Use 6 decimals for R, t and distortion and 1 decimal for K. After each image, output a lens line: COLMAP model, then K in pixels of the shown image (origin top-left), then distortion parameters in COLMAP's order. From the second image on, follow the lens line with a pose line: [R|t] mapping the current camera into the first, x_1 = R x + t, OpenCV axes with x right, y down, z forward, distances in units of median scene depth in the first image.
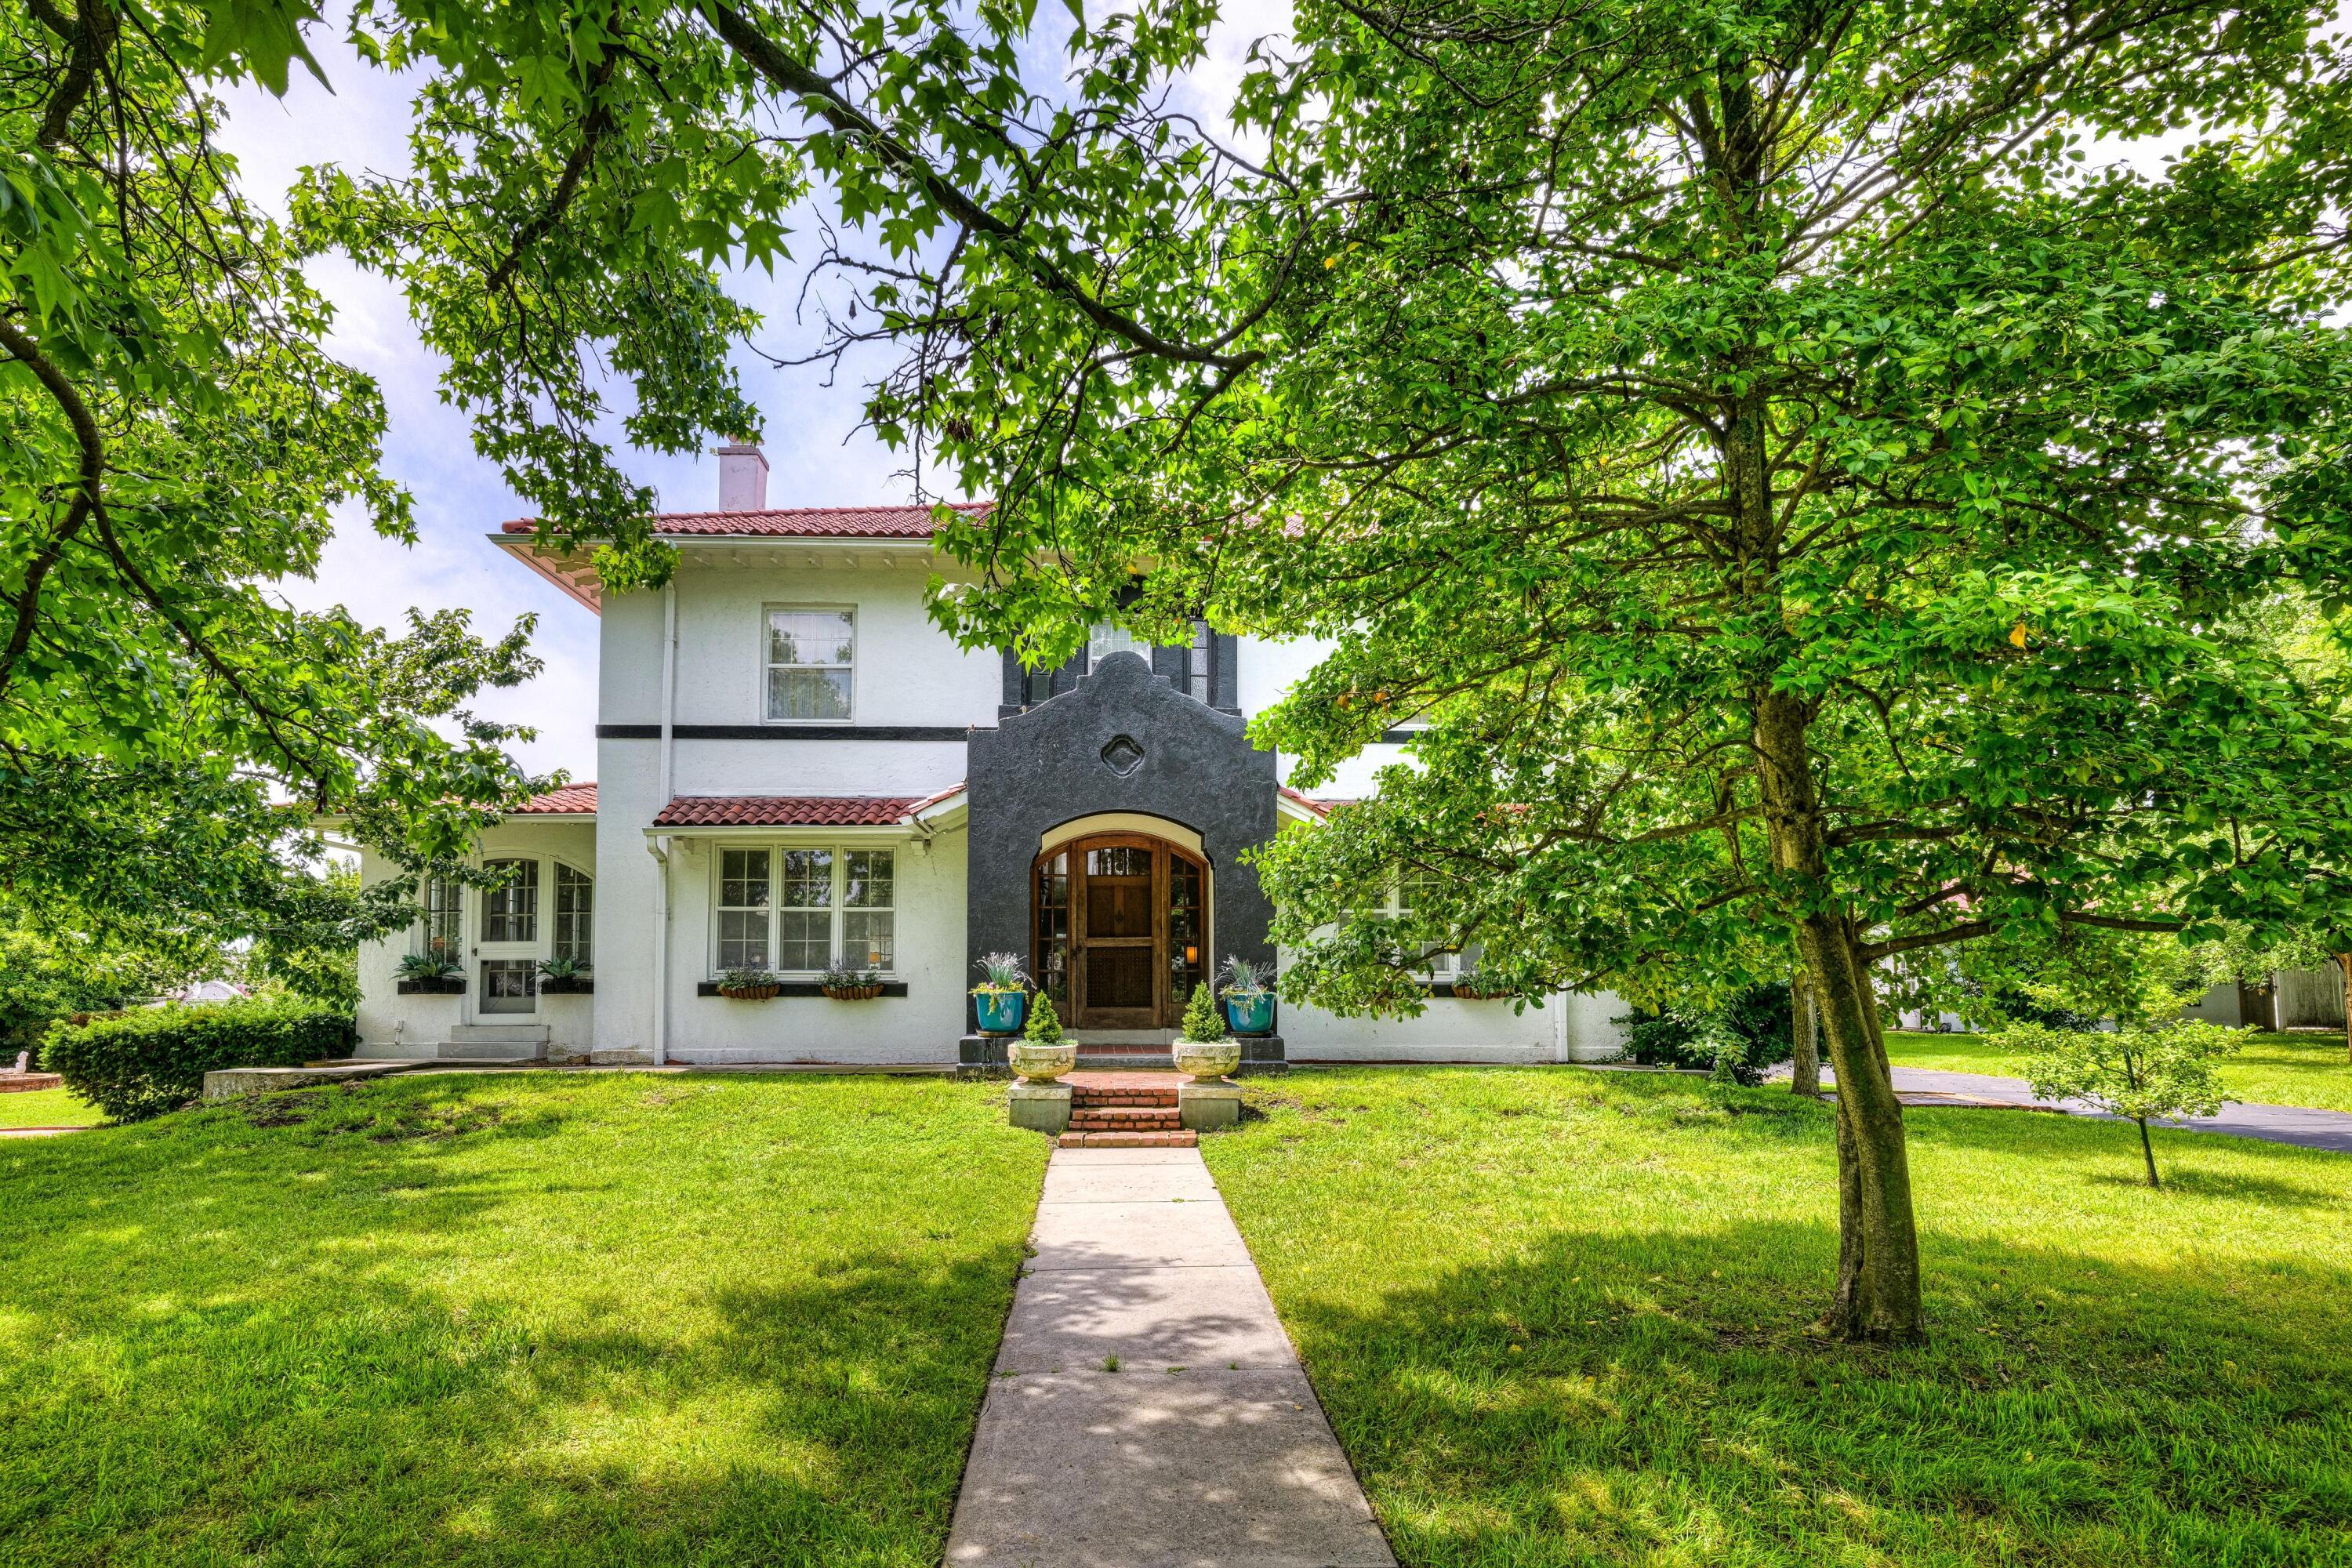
lens RADIAL K [[1131.0, 0, 1168.5], [0, 1131.0, 778.3], [0, 0, 1]] dist [0.002897, -0.000433]
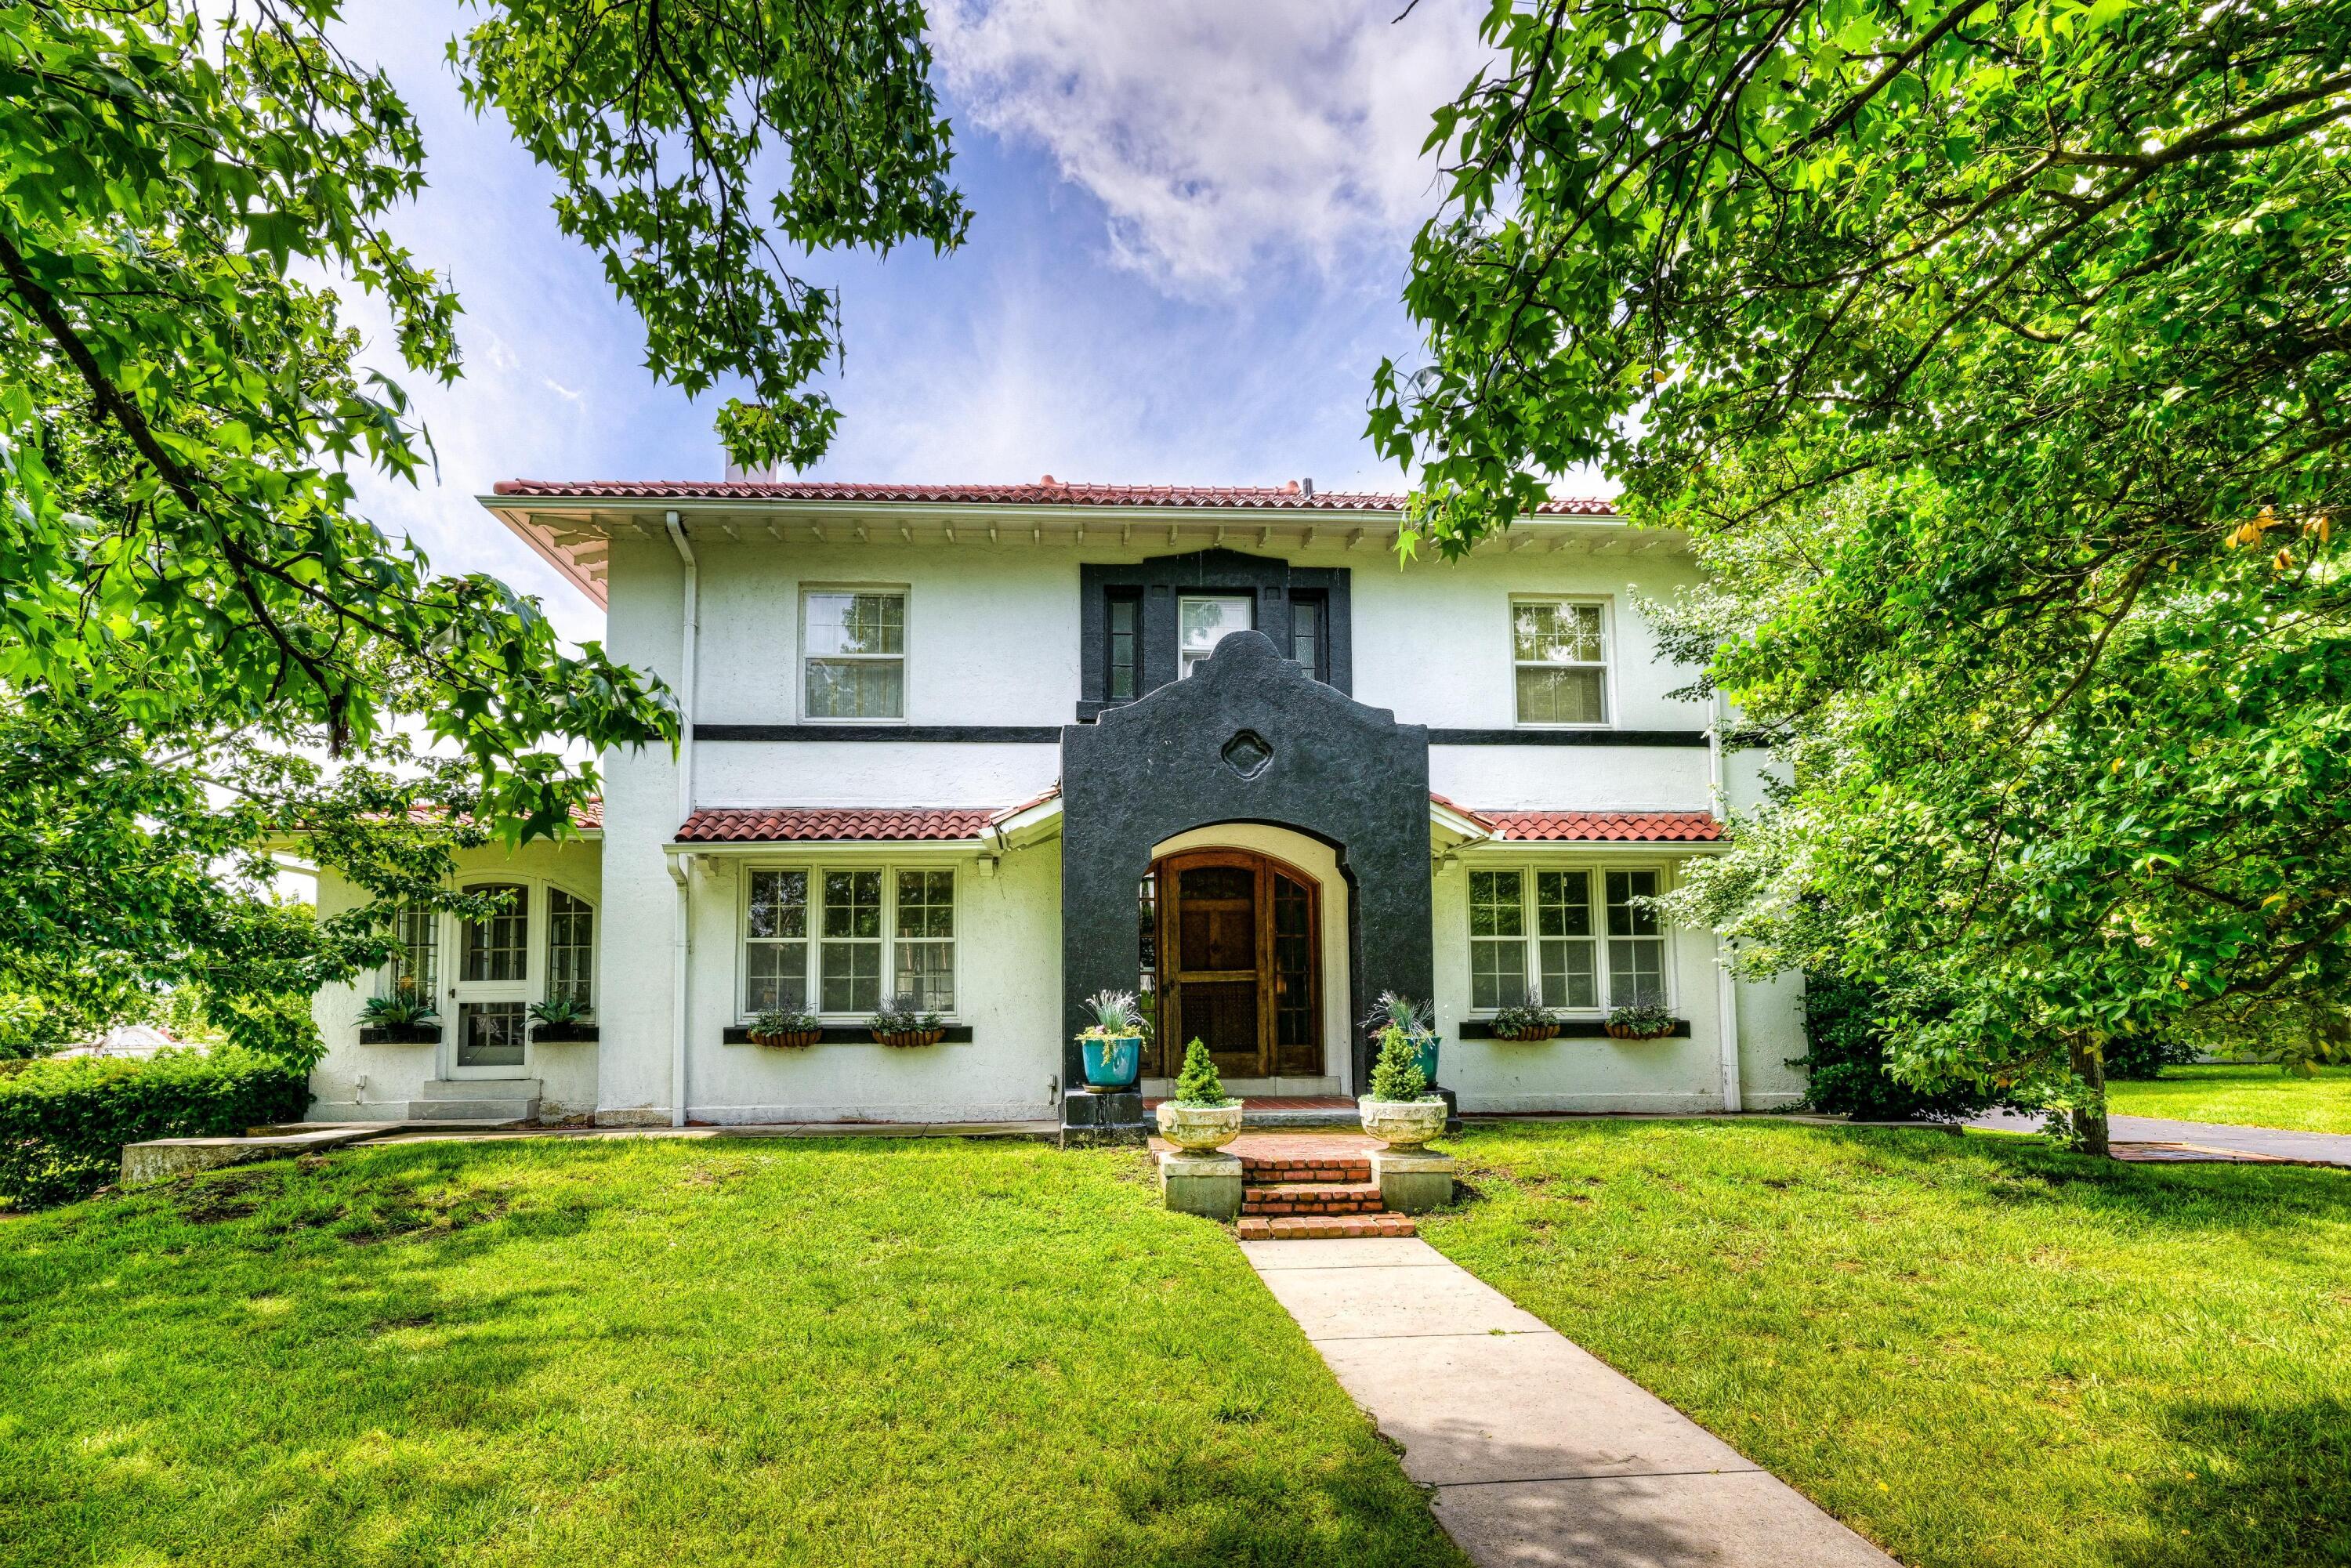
lens RADIAL K [[1158.3, 0, 1175.5], [0, 1158.3, 784.0], [0, 0, 1]] dist [0.002521, 0.002135]
pose [[0.999617, -0.002924, 0.027526, -0.118602], [0.003487, 0.999785, -0.020437, 0.019873], [-0.027461, 0.020525, 0.999412, 0.140720]]
